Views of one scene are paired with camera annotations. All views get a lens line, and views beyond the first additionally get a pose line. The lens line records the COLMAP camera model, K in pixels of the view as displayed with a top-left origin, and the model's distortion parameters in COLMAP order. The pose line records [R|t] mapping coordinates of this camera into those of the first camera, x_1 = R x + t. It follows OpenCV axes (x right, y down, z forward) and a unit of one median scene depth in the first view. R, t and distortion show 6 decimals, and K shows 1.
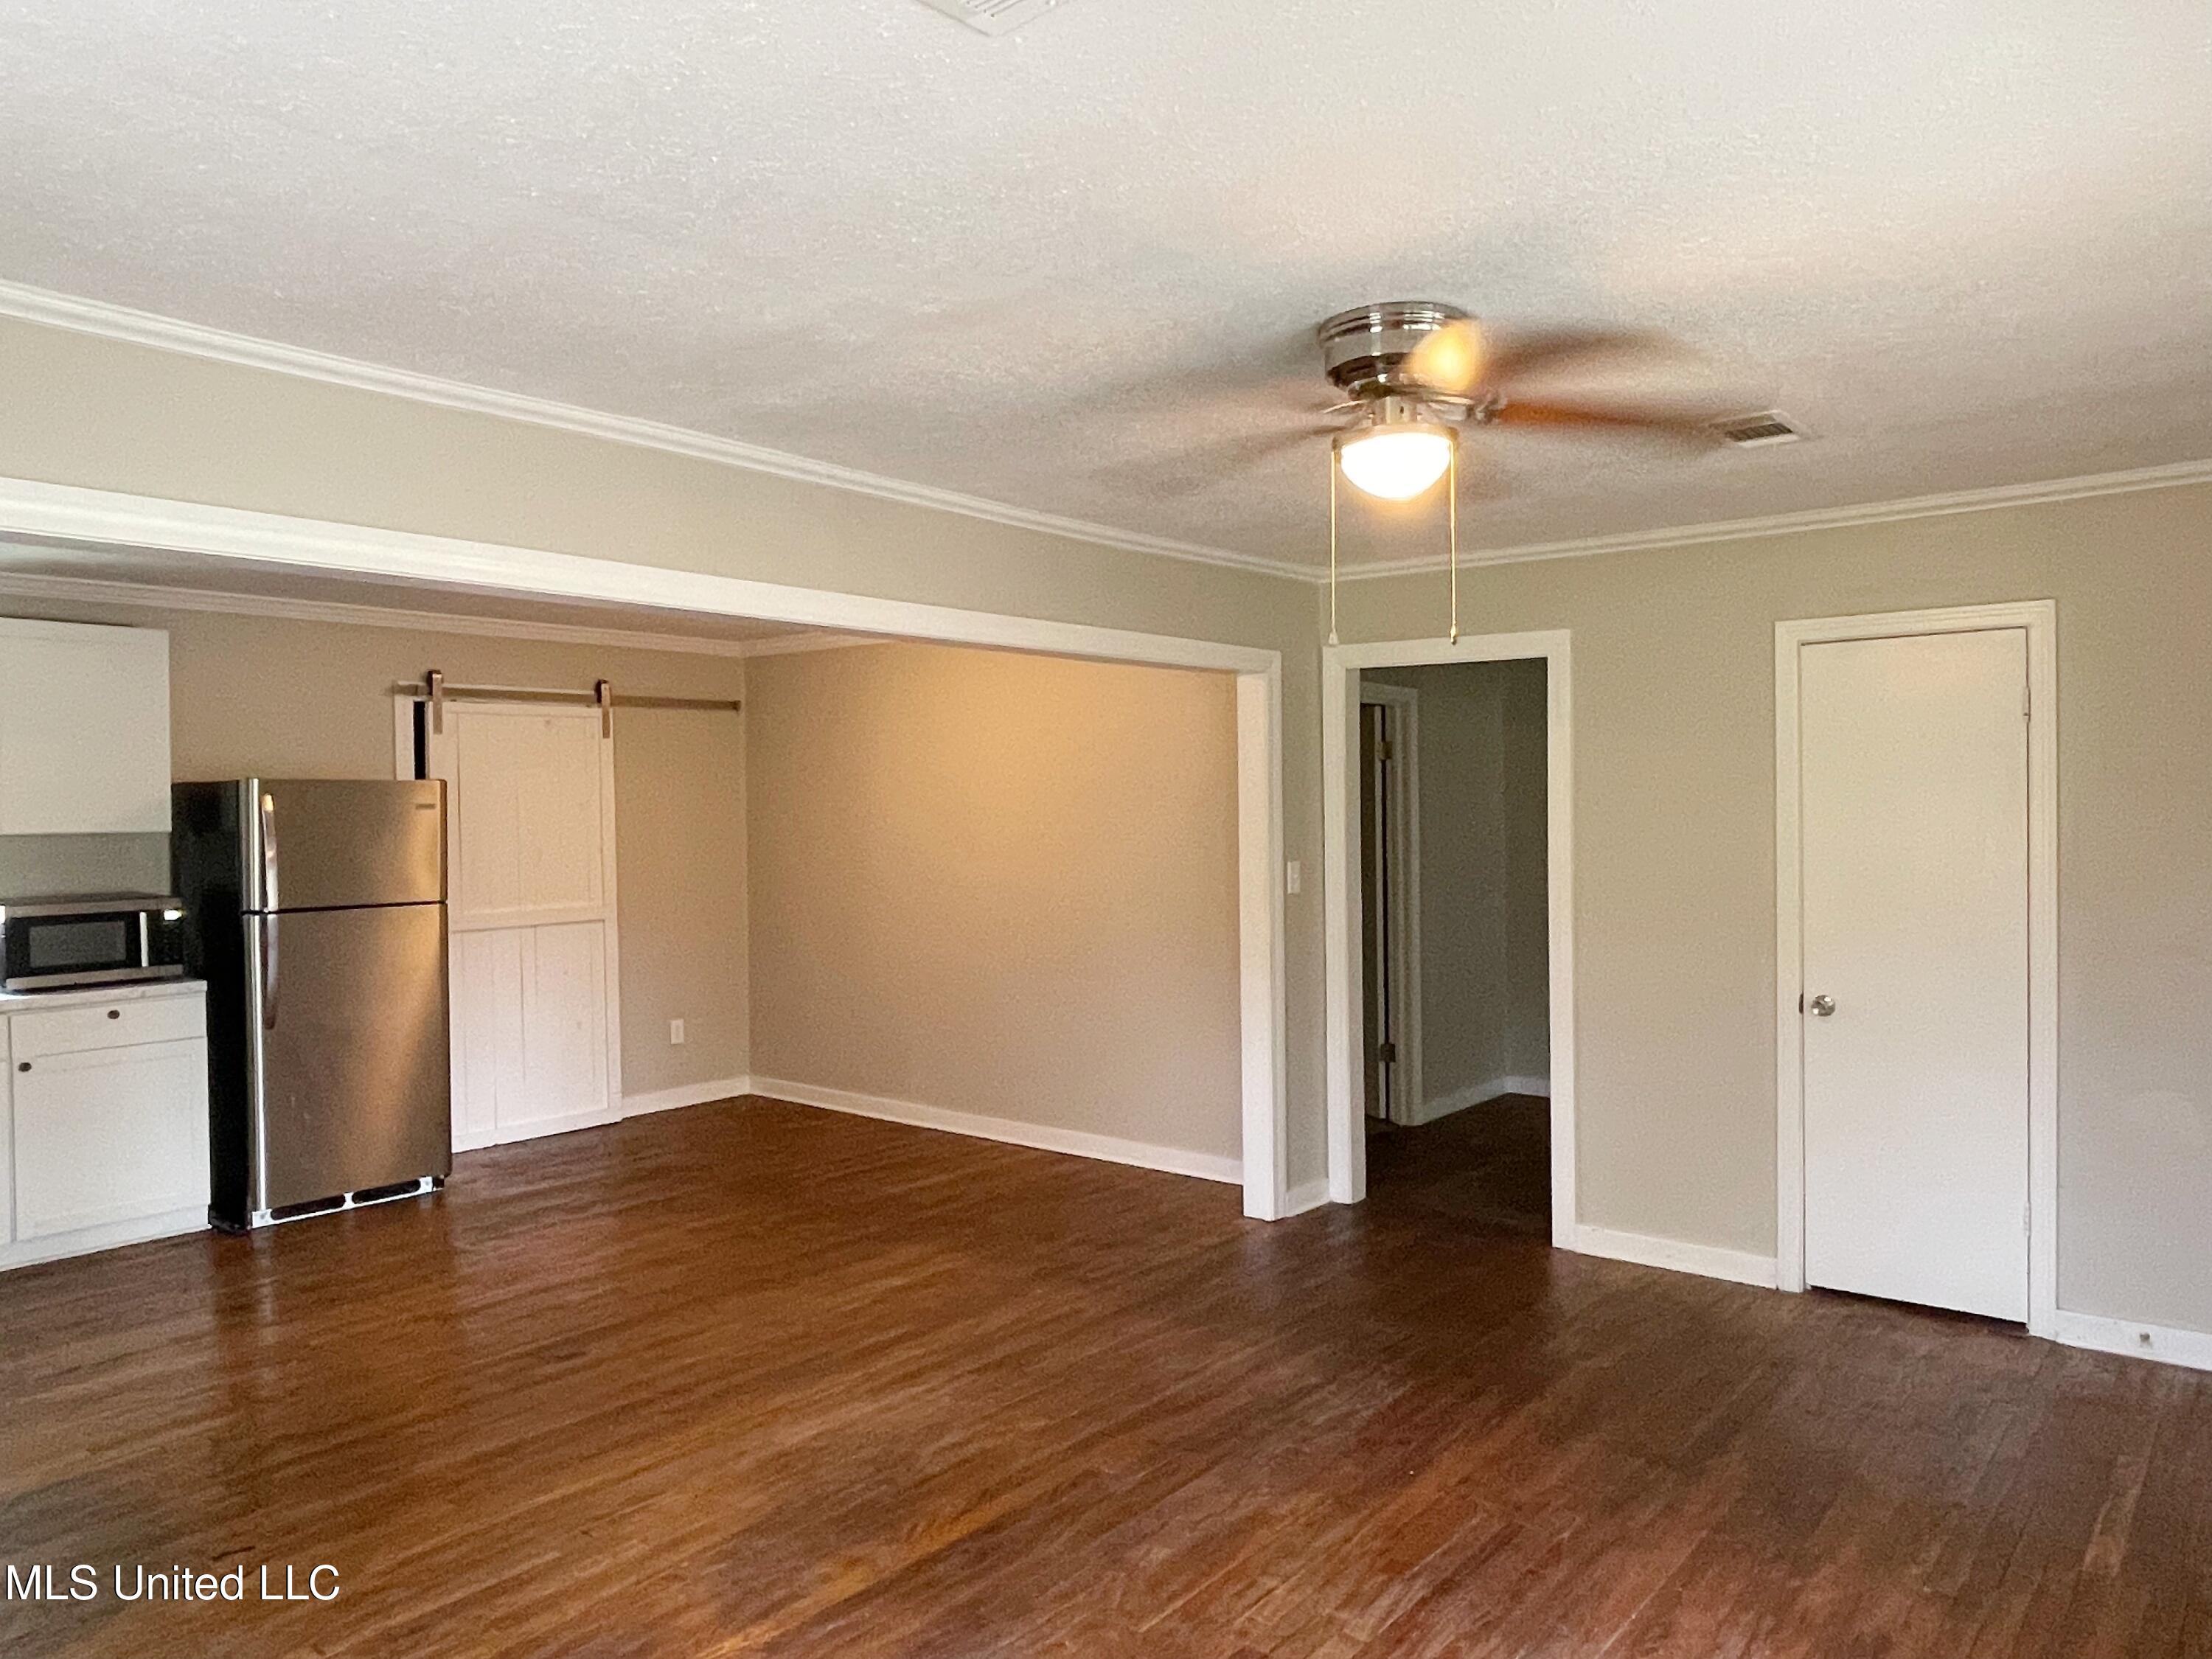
lens RADIAL K [[1495.1, 0, 1106.0], [0, 1495.1, 829.5], [0, 0, 1]] dist [0.023427, -0.015075]
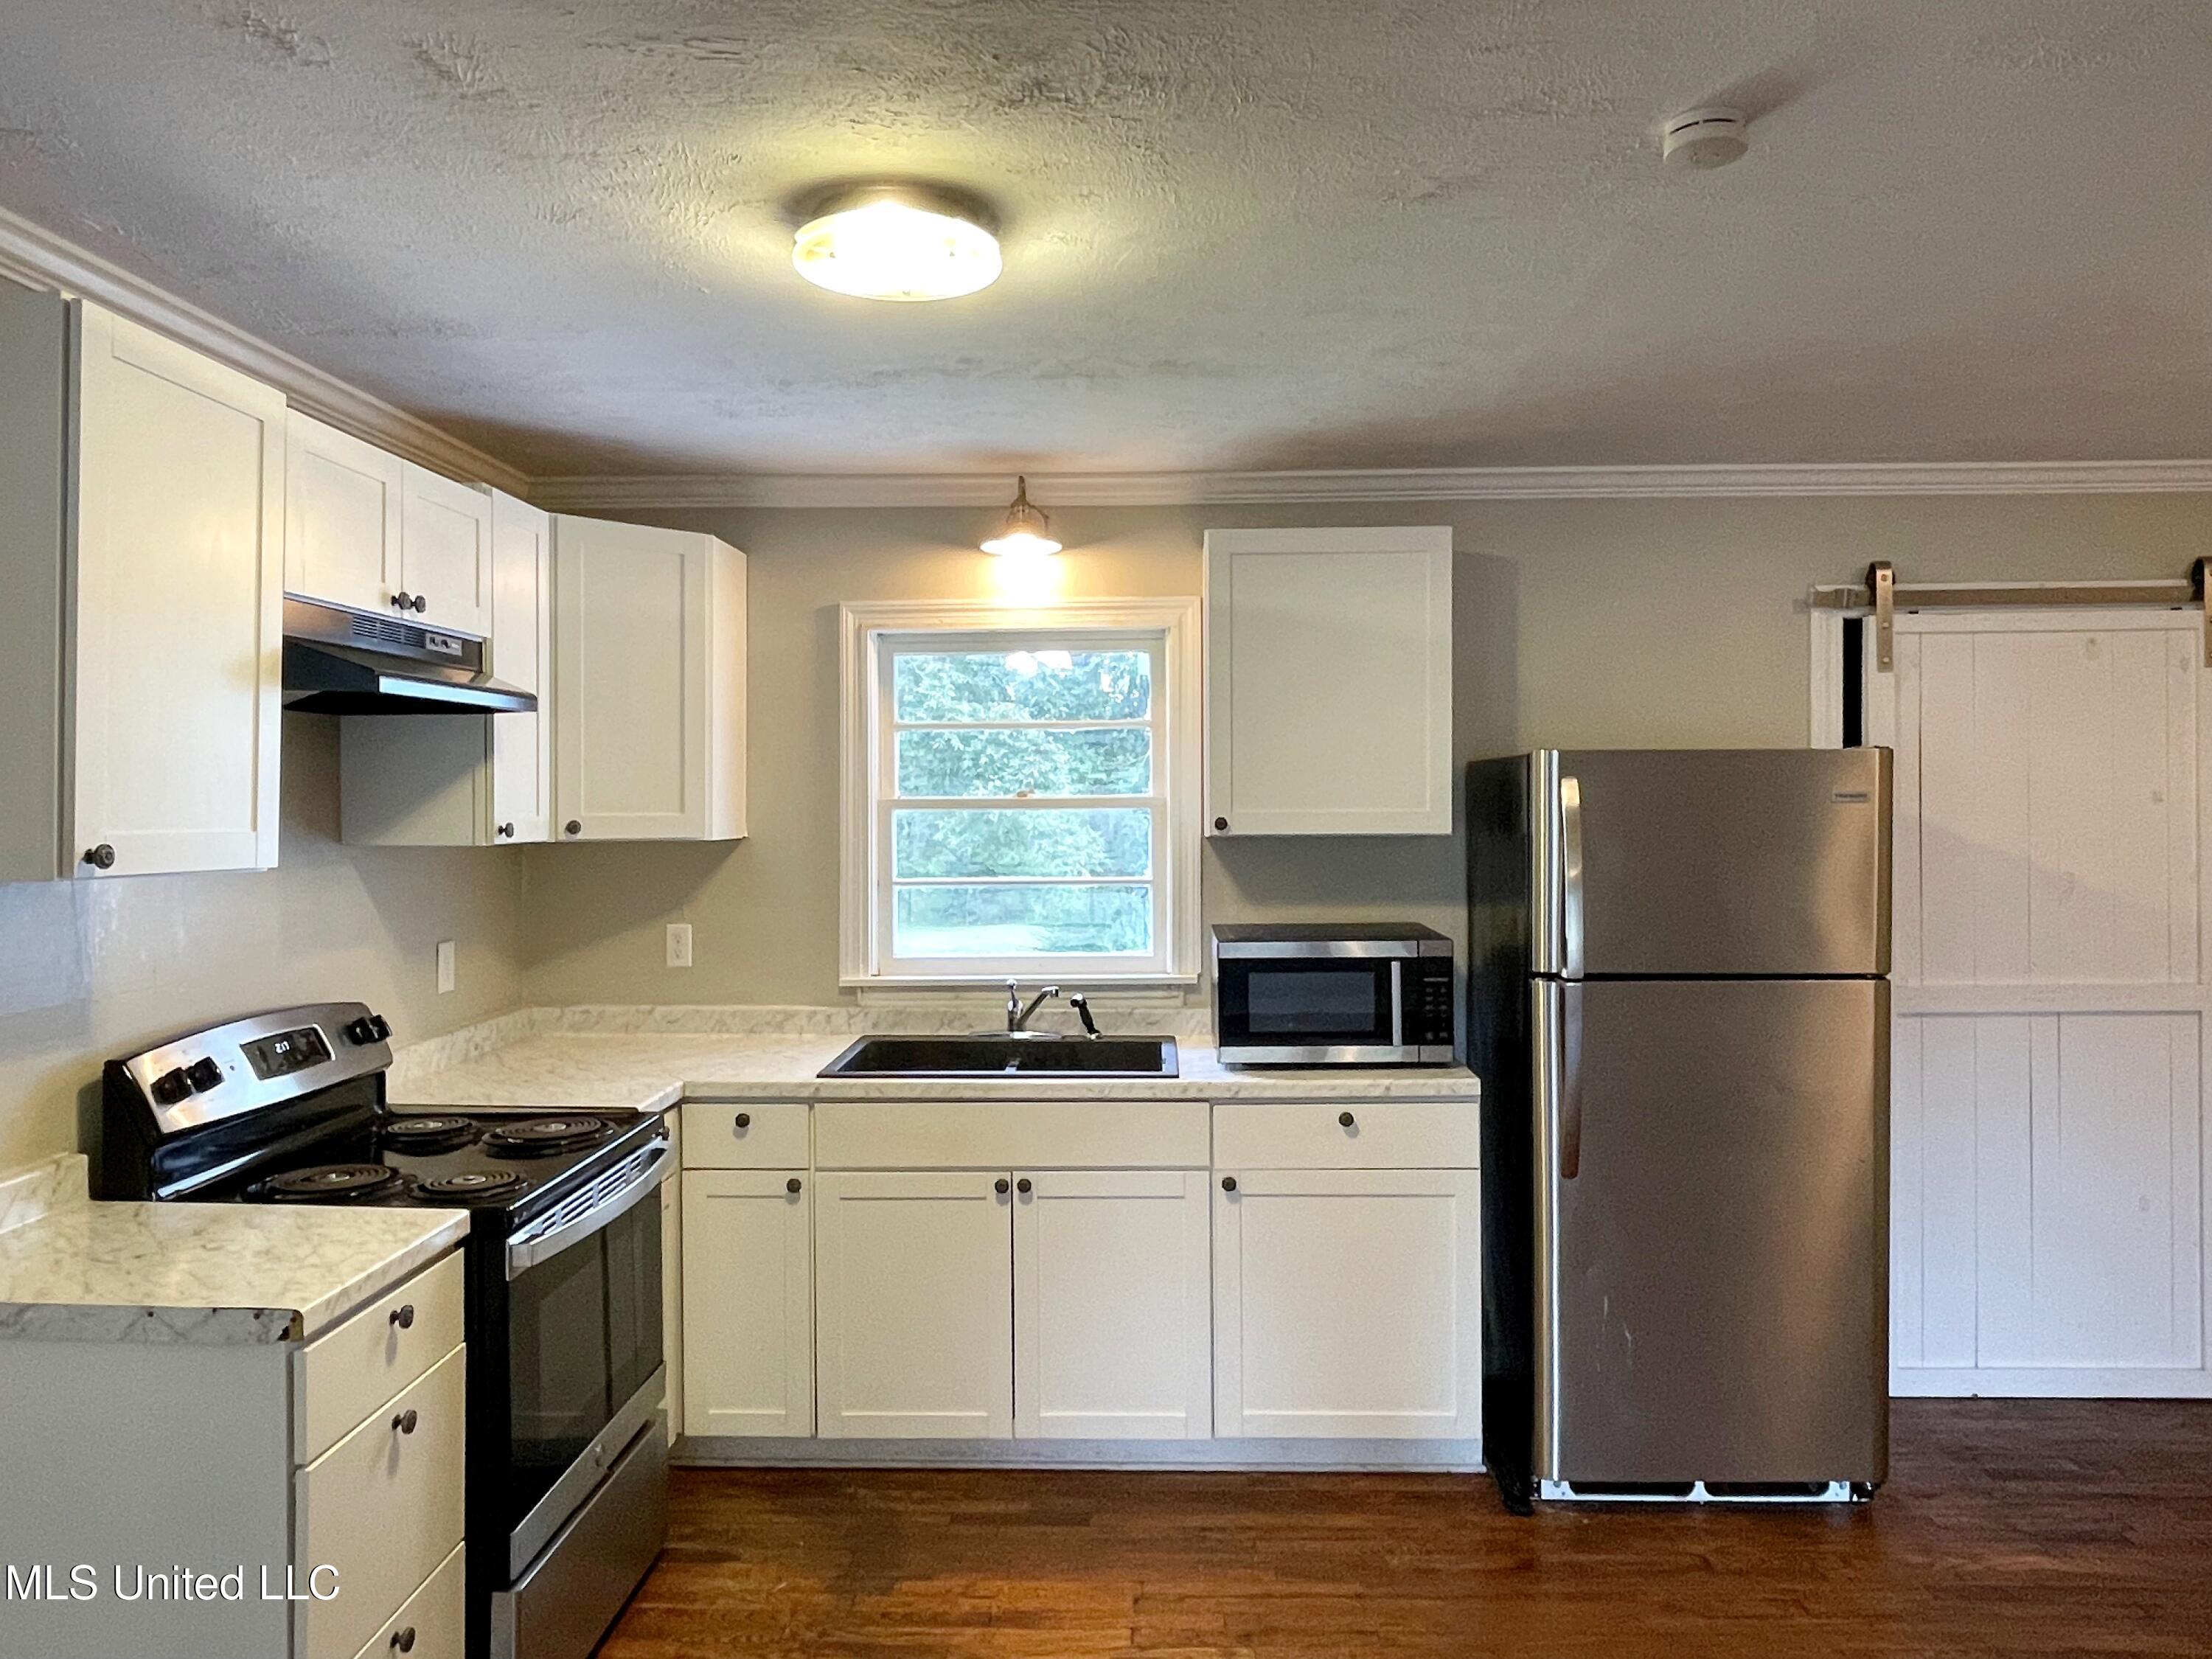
lens RADIAL K [[1495.1, 0, 1106.0], [0, 1495.1, 829.5], [0, 0, 1]] dist [0.023427, -0.015075]
pose [[0.622357, 0.026928, -0.782270, -0.214329], [-0.015916, 0.999637, 0.021748, -0.011766], [0.782571, -0.001085, 0.622560, 0.492052]]
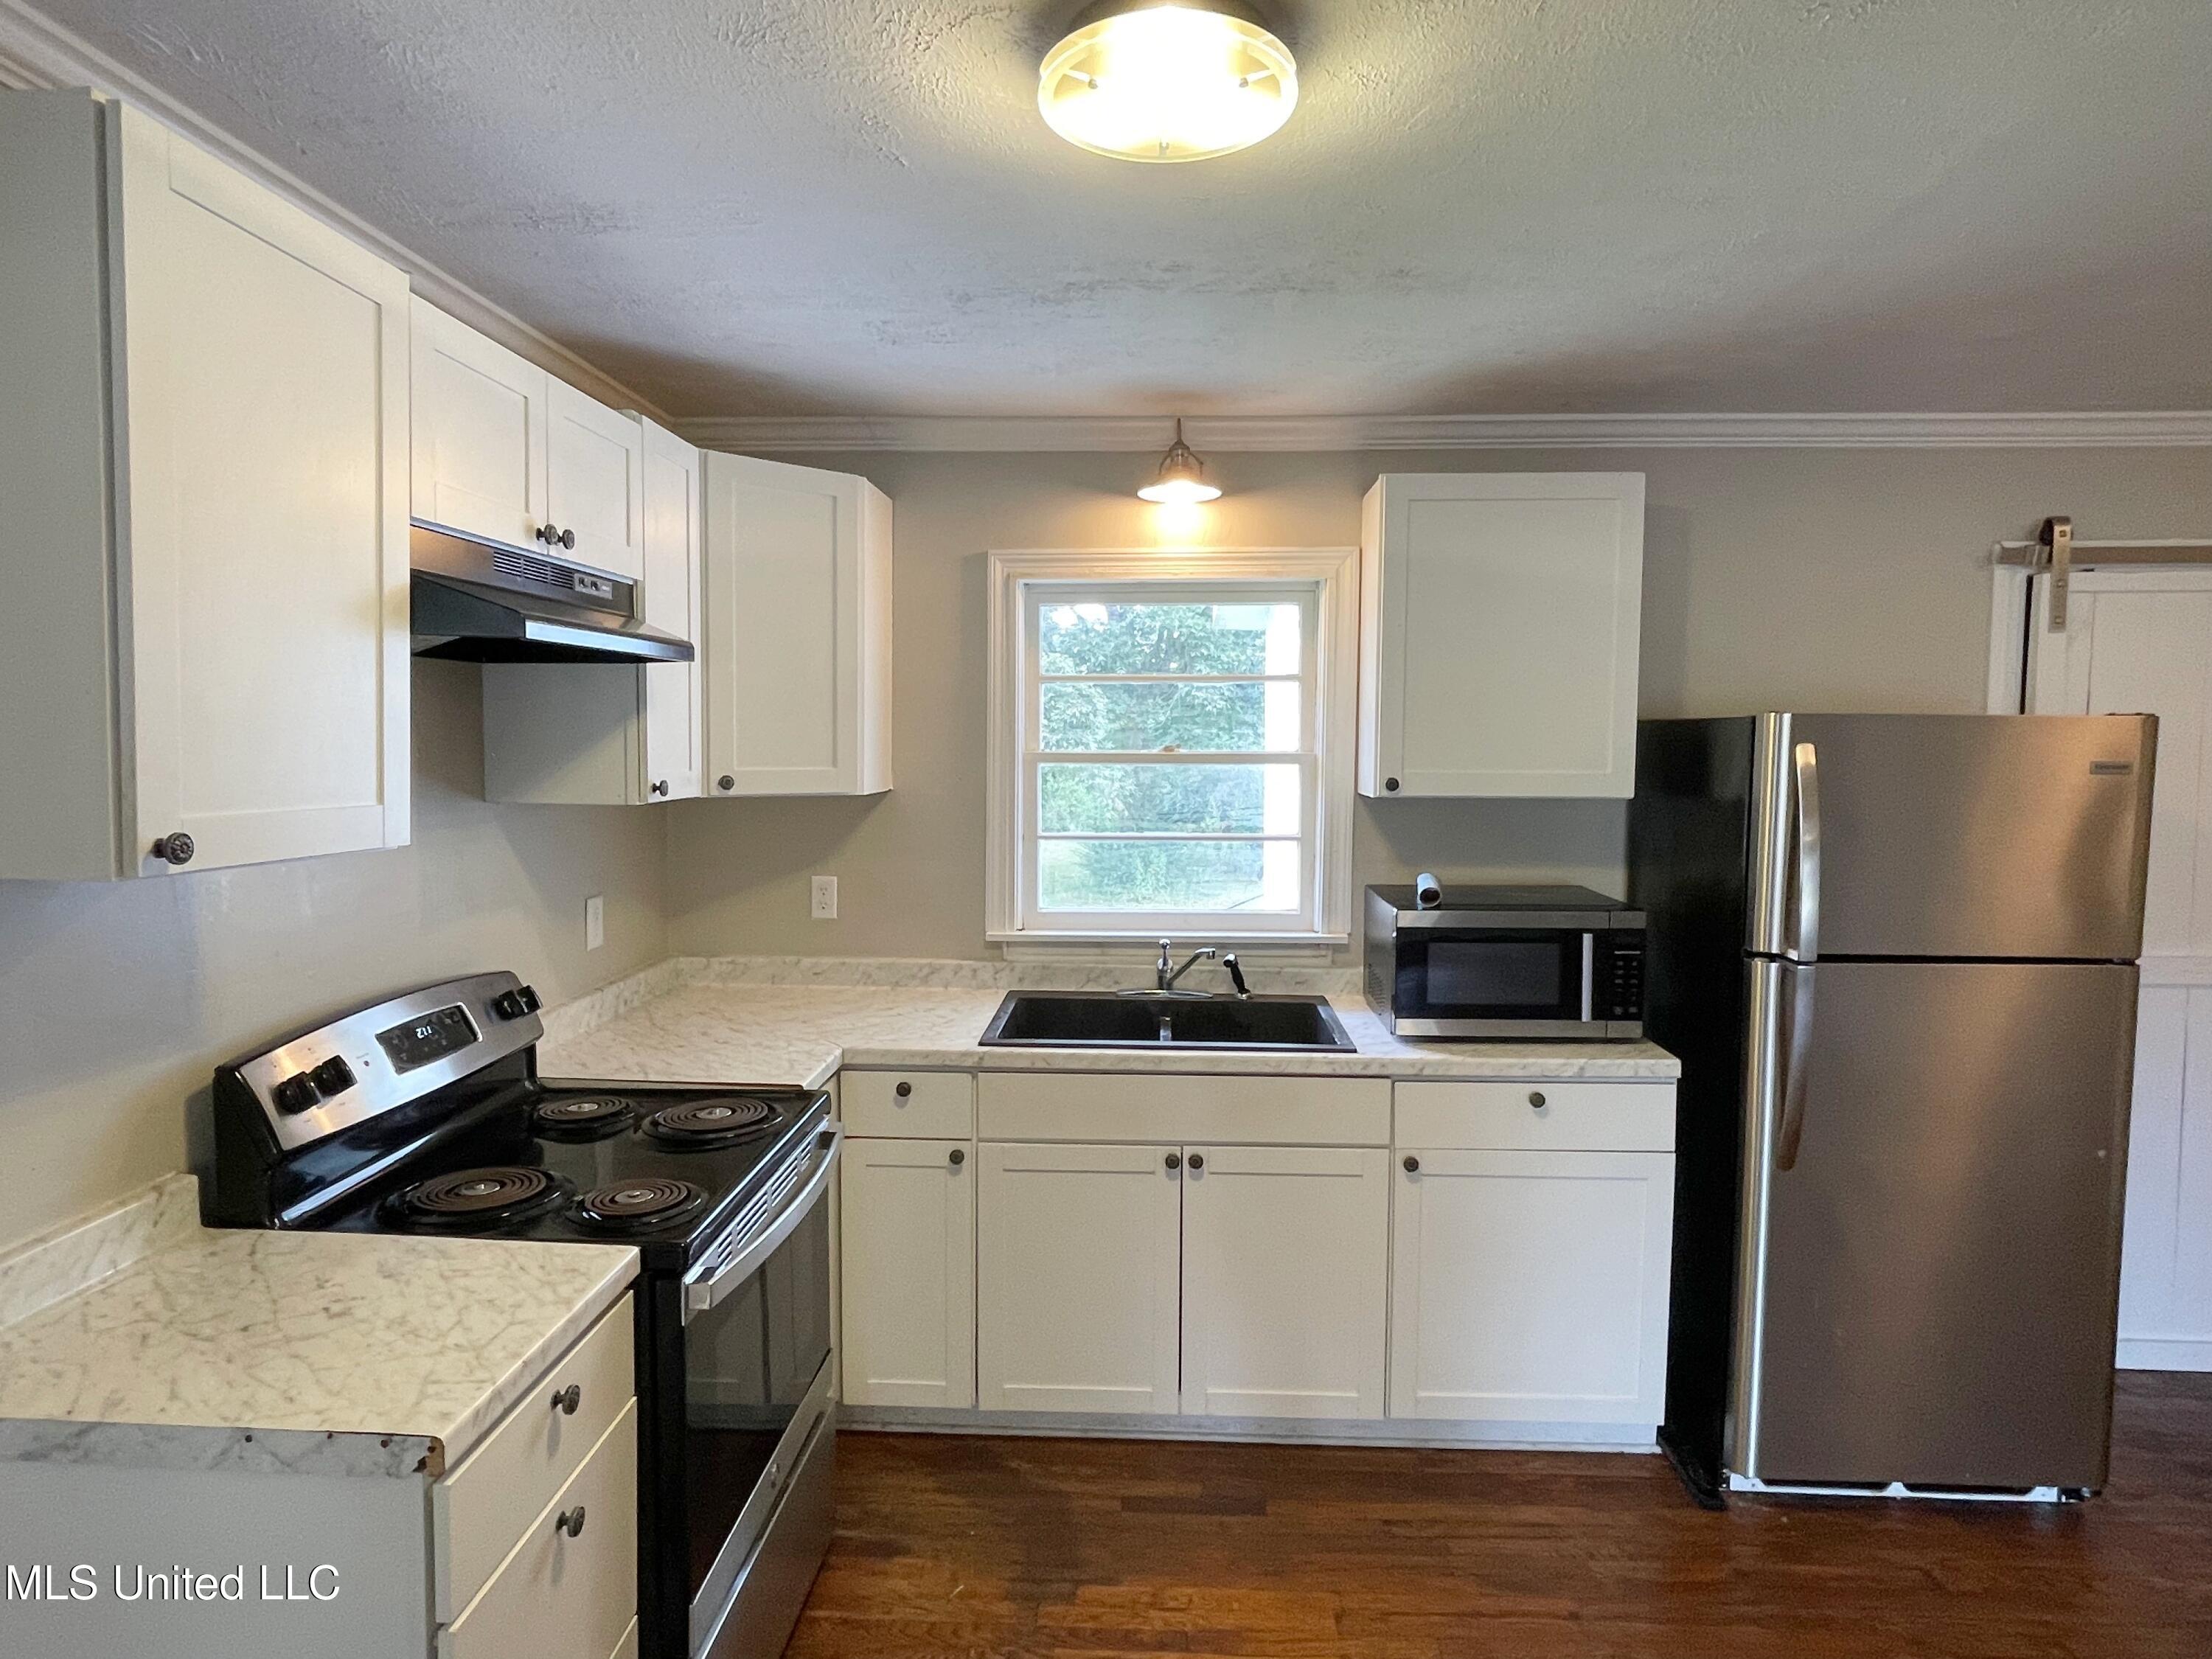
lens RADIAL K [[1244.2, 0, 1106.0], [0, 1244.2, 829.5], [0, 0, 1]] dist [0.012045, 0.001249]
pose [[0.612724, 0.078368, -0.786402, -0.354208], [-0.026738, 0.996557, 0.078477, -0.019813], [0.789845, -0.027058, 0.612710, 0.521694]]
